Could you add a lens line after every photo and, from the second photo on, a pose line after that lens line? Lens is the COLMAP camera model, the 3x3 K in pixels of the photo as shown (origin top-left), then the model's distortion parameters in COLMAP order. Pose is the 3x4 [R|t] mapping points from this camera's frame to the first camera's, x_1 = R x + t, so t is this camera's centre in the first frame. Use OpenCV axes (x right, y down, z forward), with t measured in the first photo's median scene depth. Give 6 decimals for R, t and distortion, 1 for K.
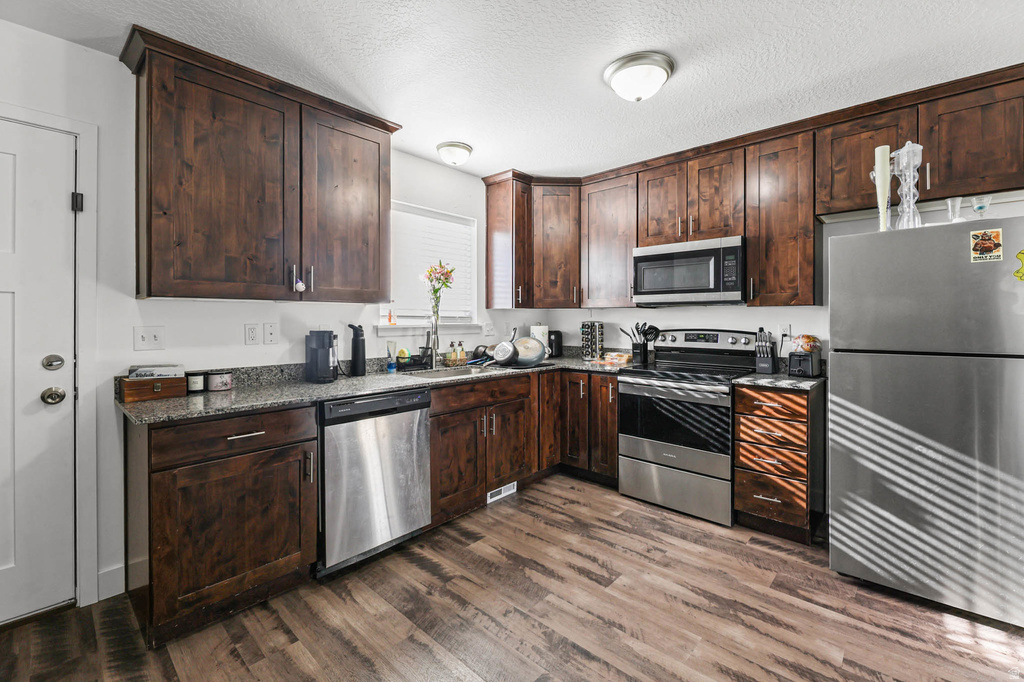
lens RADIAL K [[437.2, 0, 517.7], [0, 437.2, 328.2], [0, 0, 1]] dist [0.000863, -0.000431]
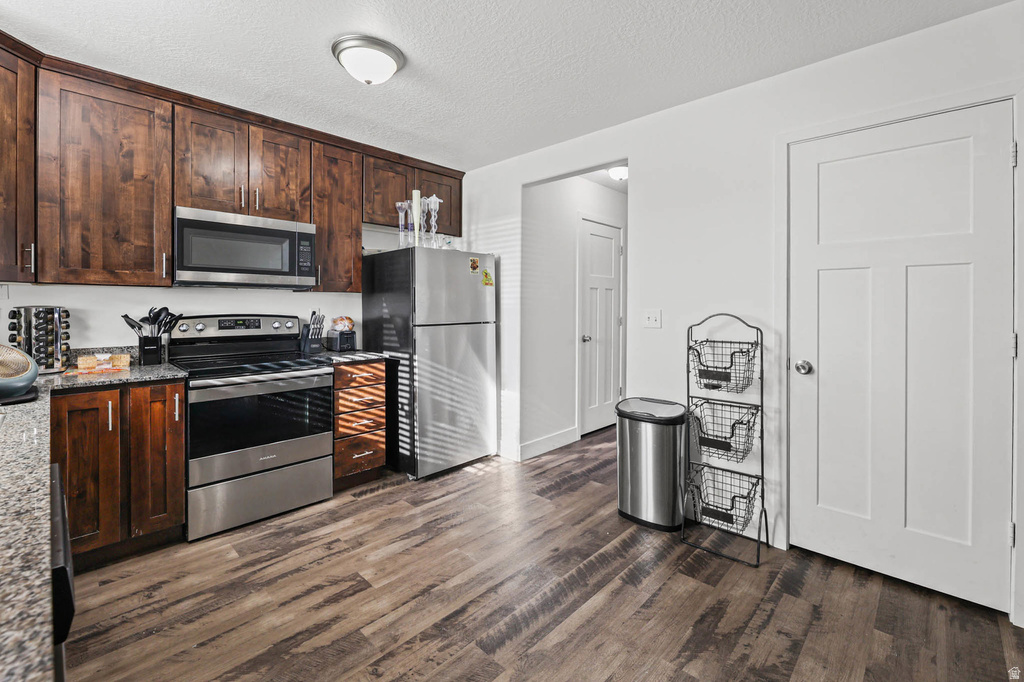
lens RADIAL K [[437.2, 0, 517.7], [0, 437.2, 328.2], [0, 0, 1]] dist [0.000863, -0.000431]
pose [[0.020178, -0.047726, 0.998657, -0.592520], [0.019087, 0.998696, 0.047343, -0.001713], [-0.999614, 0.018106, 0.021062, 0.549246]]
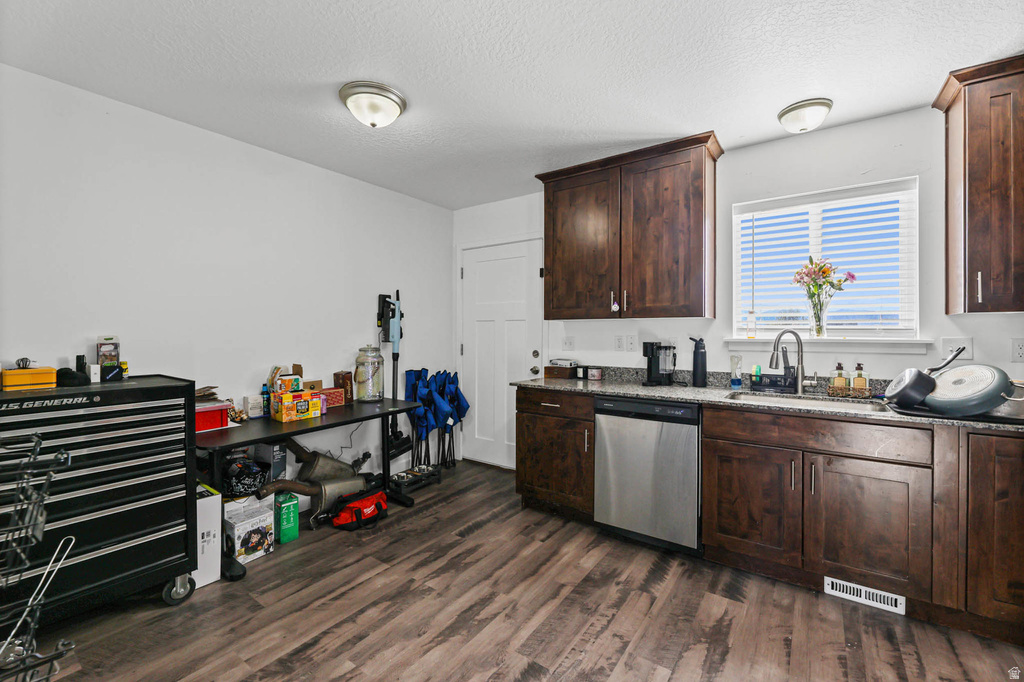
lens RADIAL K [[437.2, 0, 517.7], [0, 437.2, 328.2], [0, 0, 1]] dist [0.000863, -0.000431]
pose [[0.110696, -0.007051, -0.993829, 0.701816], [-0.018547, 0.999786, -0.009159, -0.013993], [0.993681, 0.019446, 0.110542, 0.503148]]
